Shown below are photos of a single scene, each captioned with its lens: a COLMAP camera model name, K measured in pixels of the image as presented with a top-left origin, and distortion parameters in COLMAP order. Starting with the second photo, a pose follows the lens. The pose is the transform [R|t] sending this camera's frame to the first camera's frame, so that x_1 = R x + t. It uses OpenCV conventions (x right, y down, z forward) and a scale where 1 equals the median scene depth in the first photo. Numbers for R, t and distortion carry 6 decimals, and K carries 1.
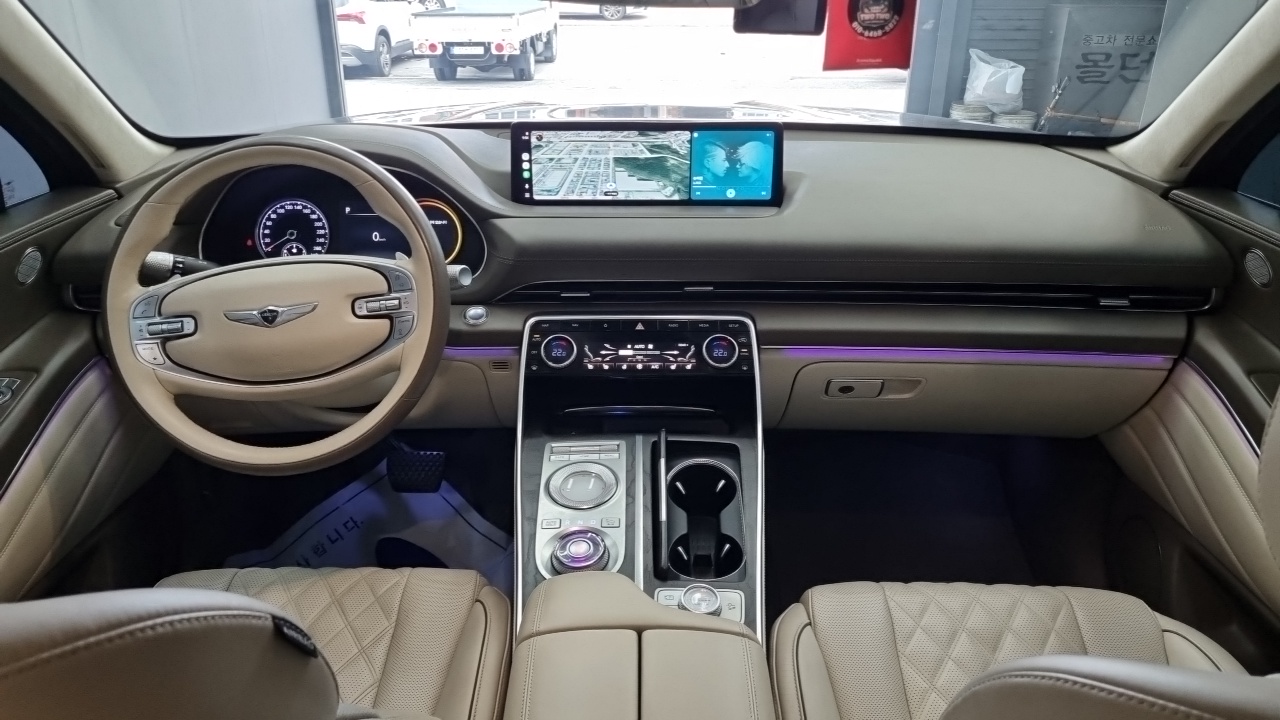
lens RADIAL K [[946.7, 0, 640.1], [0, 946.7, 319.0], [0, 0, 1]] dist [0.056515, -0.000805]
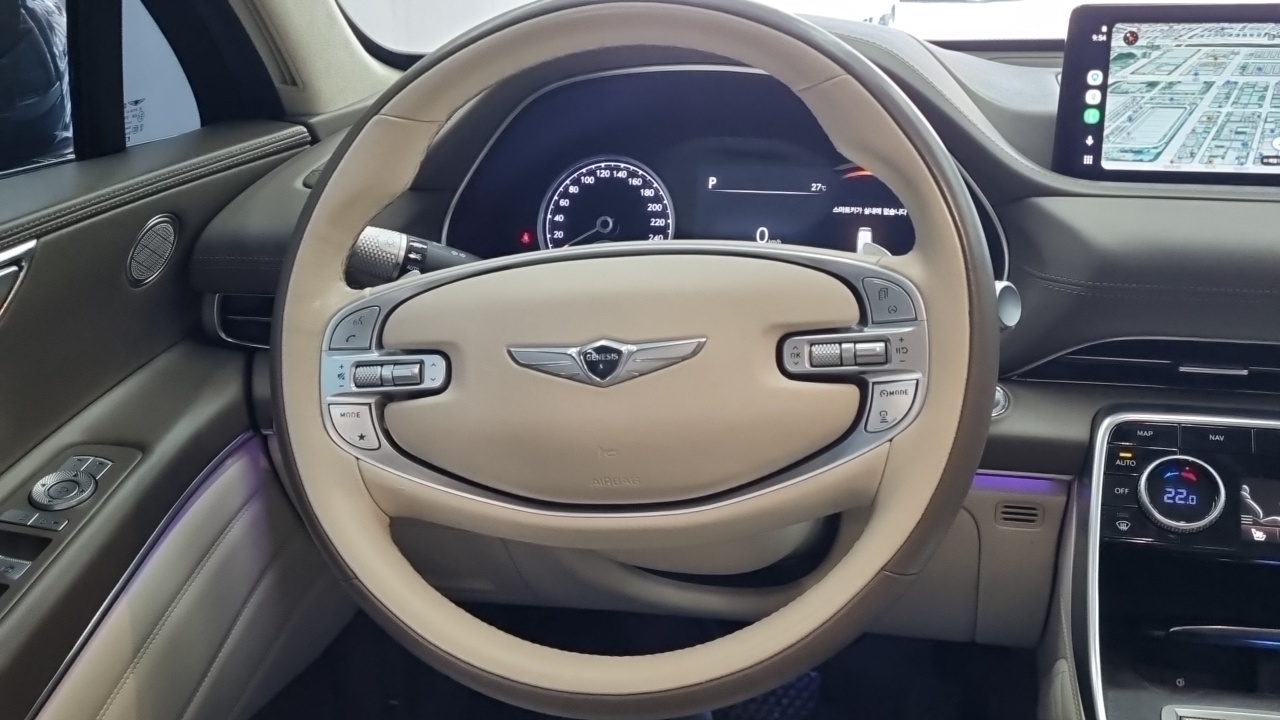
lens RADIAL K [[1250.8, 0, 641.1], [0, 1250.8, 338.2], [0, 0, 1]] dist [0.055291, -0.004936]
pose [[0.978935, 0.057258, -0.195981, -0.217858], [-0.075193, 0.993511, -0.085329, 0.030923], [0.189824, 0.098268, 0.976888, 0.359183]]
